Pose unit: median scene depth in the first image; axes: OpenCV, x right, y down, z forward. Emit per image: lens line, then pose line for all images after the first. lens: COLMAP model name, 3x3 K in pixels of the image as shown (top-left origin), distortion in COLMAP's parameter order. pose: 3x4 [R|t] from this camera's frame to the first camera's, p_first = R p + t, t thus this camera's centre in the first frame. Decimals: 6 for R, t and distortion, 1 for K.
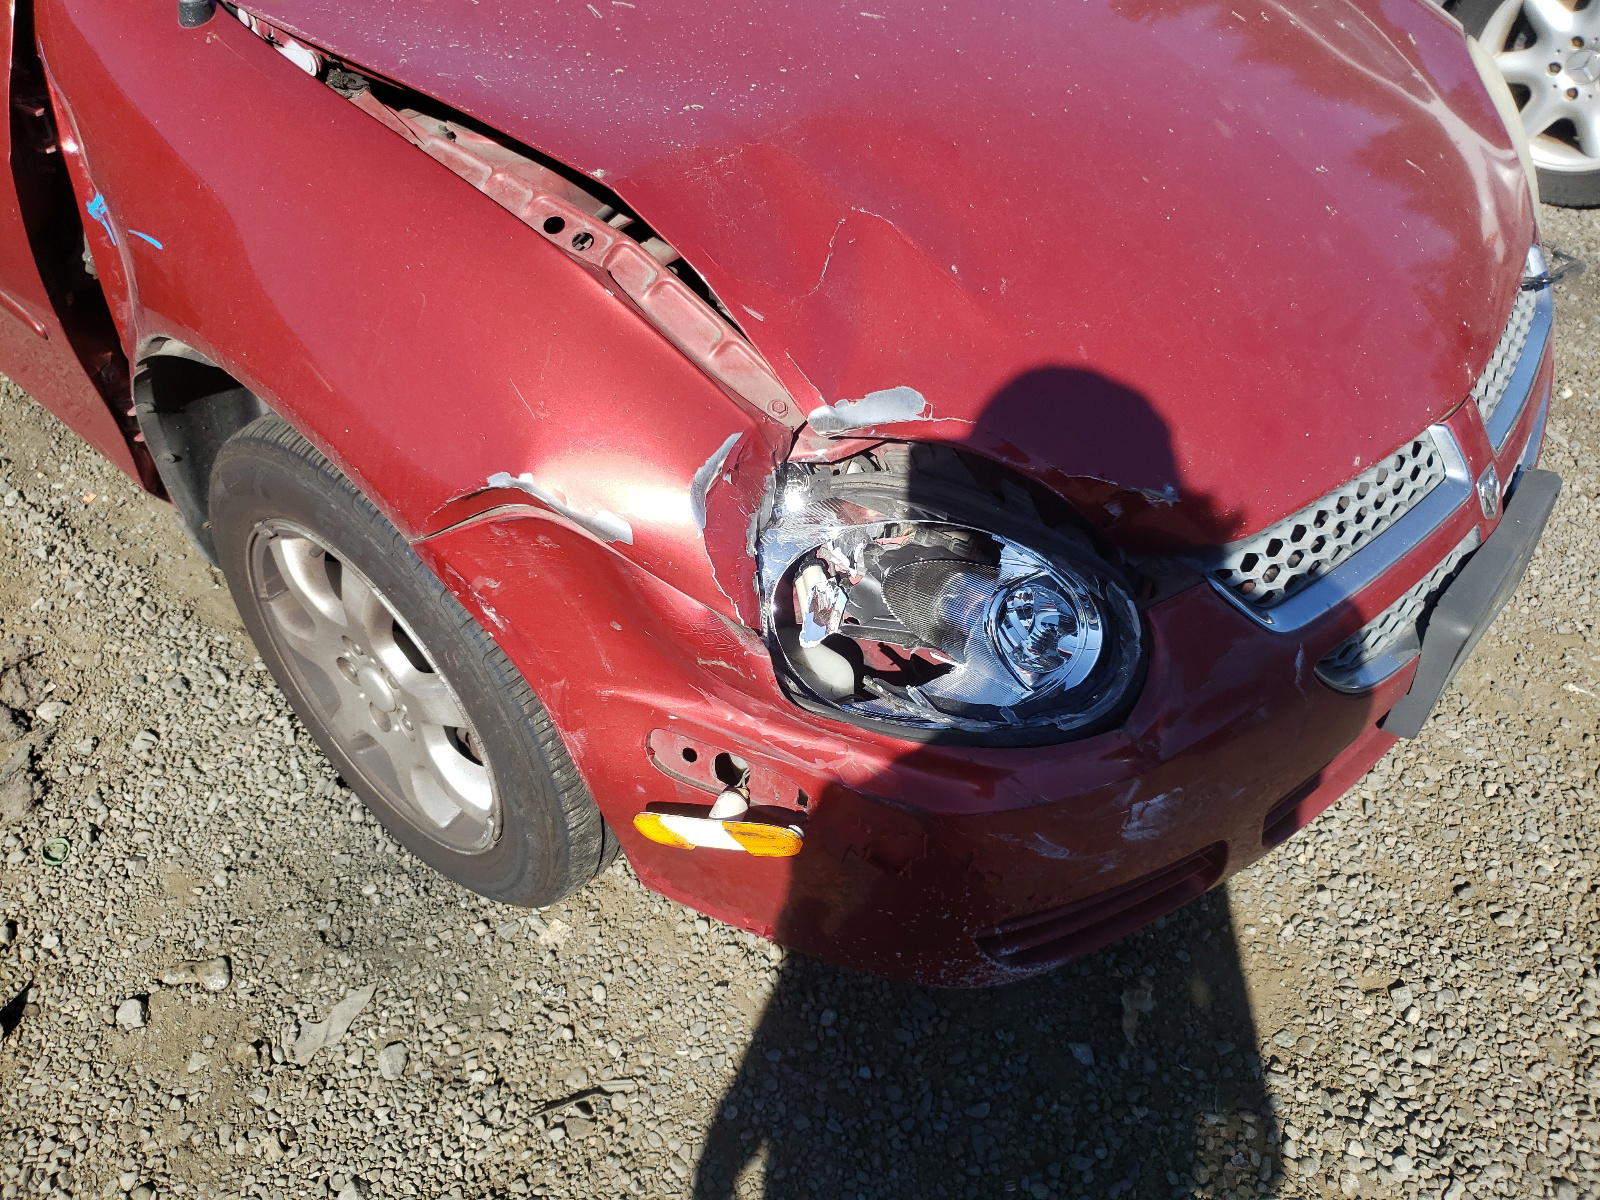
lens RADIAL K [[1307.2, 0, 833.0], [0, 1307.2, 600.4], [0, 0, 1]] dist [-0.046023, 0.080071]
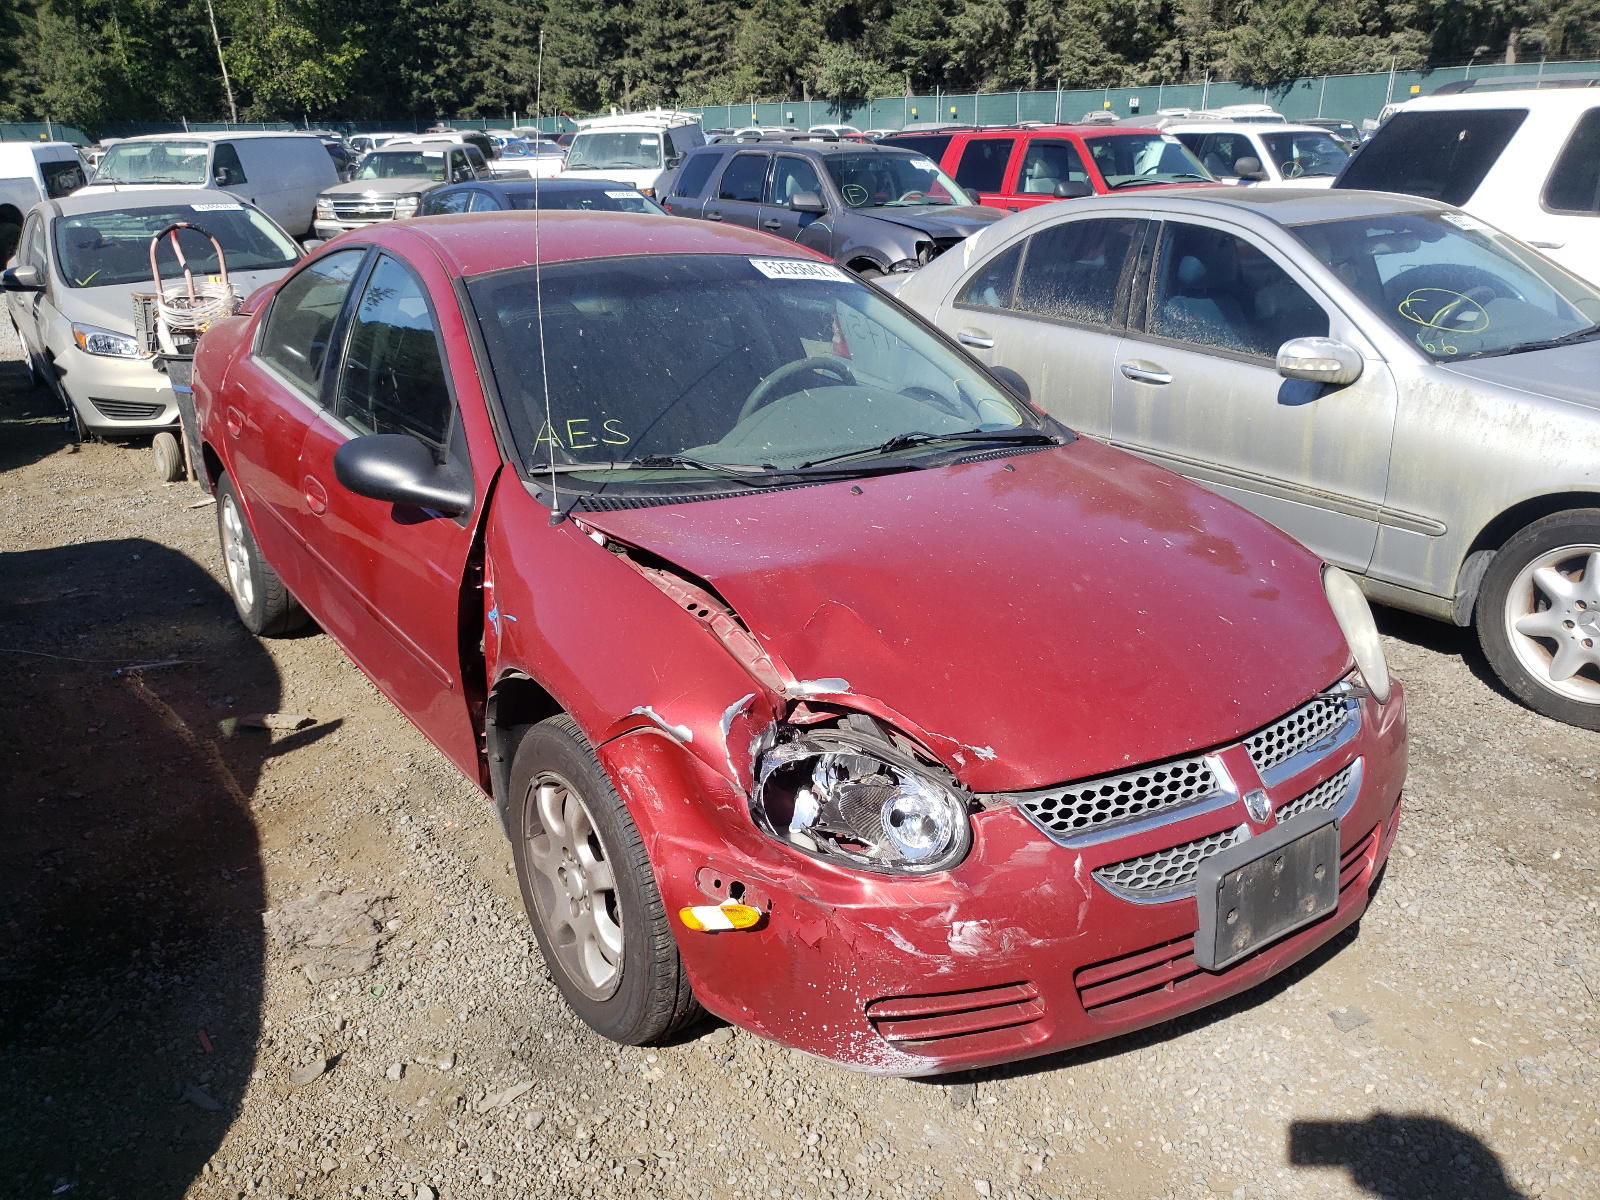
lens RADIAL K [[1203.0, 0, 800.0], [0, 1203.0, 600.0], [0, 0, 1]] dist [-0.004064, -0.003436]
pose [[0.965276, 0.024908, -0.260042, 0.319126], [-0.132785, 0.904037, -0.406307, 0.323610], [0.224967, 0.426728, 0.875953, -0.444658]]
